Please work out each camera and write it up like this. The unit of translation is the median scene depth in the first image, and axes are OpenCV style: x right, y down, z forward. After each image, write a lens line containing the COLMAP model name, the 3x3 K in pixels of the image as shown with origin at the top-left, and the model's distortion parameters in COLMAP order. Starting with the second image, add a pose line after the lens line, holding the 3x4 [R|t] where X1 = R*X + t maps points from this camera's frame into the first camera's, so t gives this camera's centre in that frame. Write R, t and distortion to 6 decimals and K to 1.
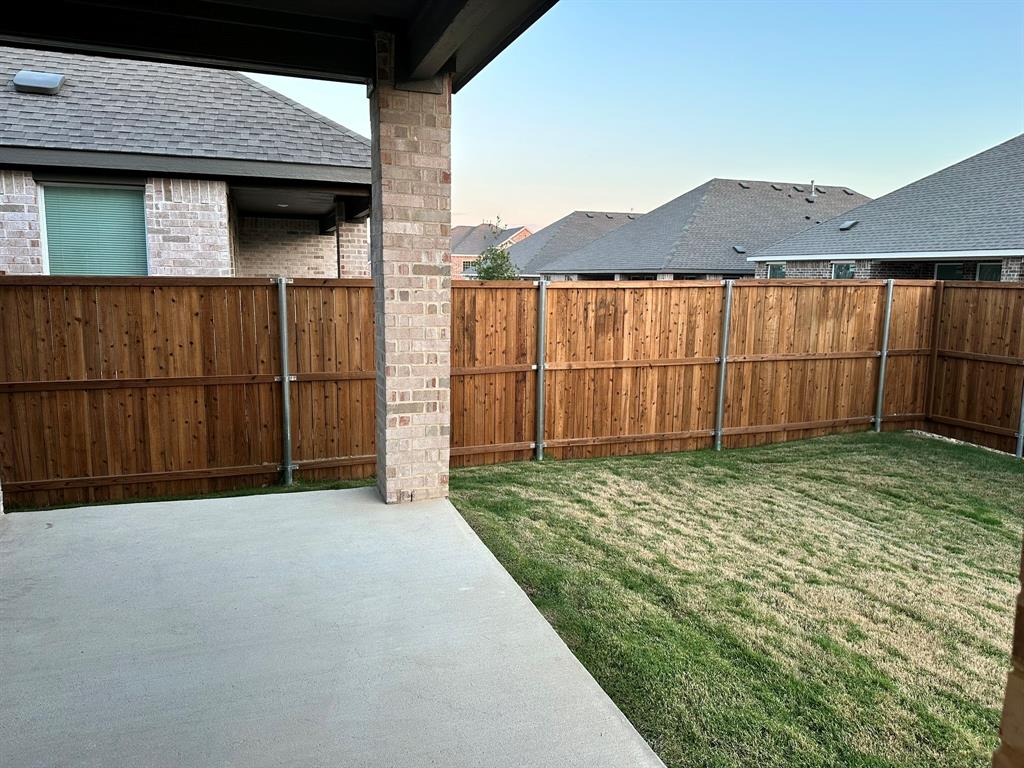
lens RADIAL K [[714.9, 0, 514.7], [0, 714.9, 384.1], [0, 0, 1]] dist [0.045244, -0.055026]
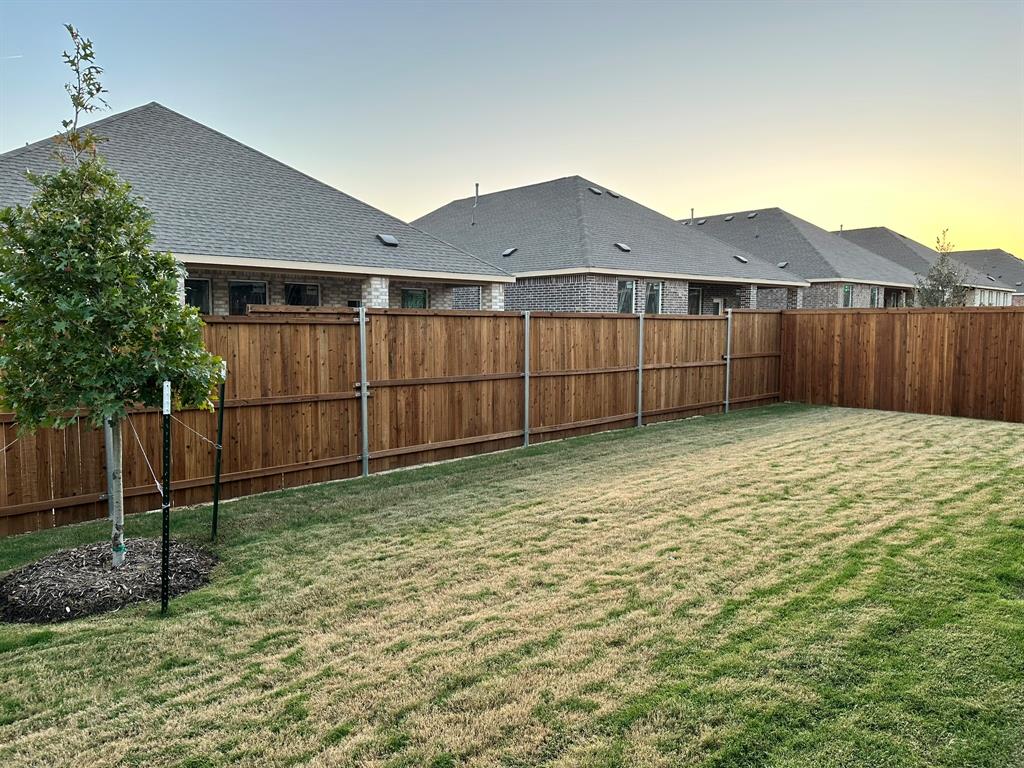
lens RADIAL K [[714.9, 0, 514.6], [0, 714.9, 375.0], [0, 0, 1]] dist [0.045244, -0.055026]
pose [[-0.392566, -0.080855, 0.916163, -0.201890], [0.128243, 0.981585, 0.141580, -0.134616], [-0.910739, 0.173072, -0.374968, 0.999630]]
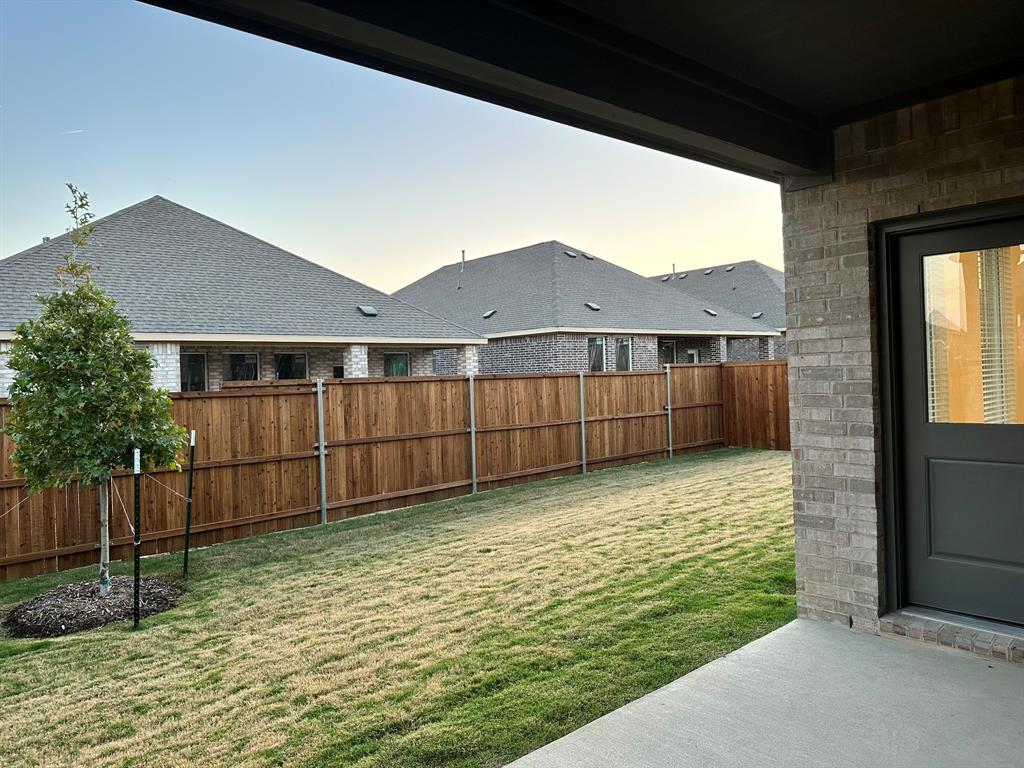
lens RADIAL K [[714.9, 0, 512.2], [0, 714.9, 374.5], [0, 0, 1]] dist [0.045244, -0.055026]
pose [[-0.376799, 0.001525, 0.926294, -0.578976], [0.164600, 0.984194, 0.065336, -0.154342], [-0.911553, 0.177087, -0.371094, 0.909094]]
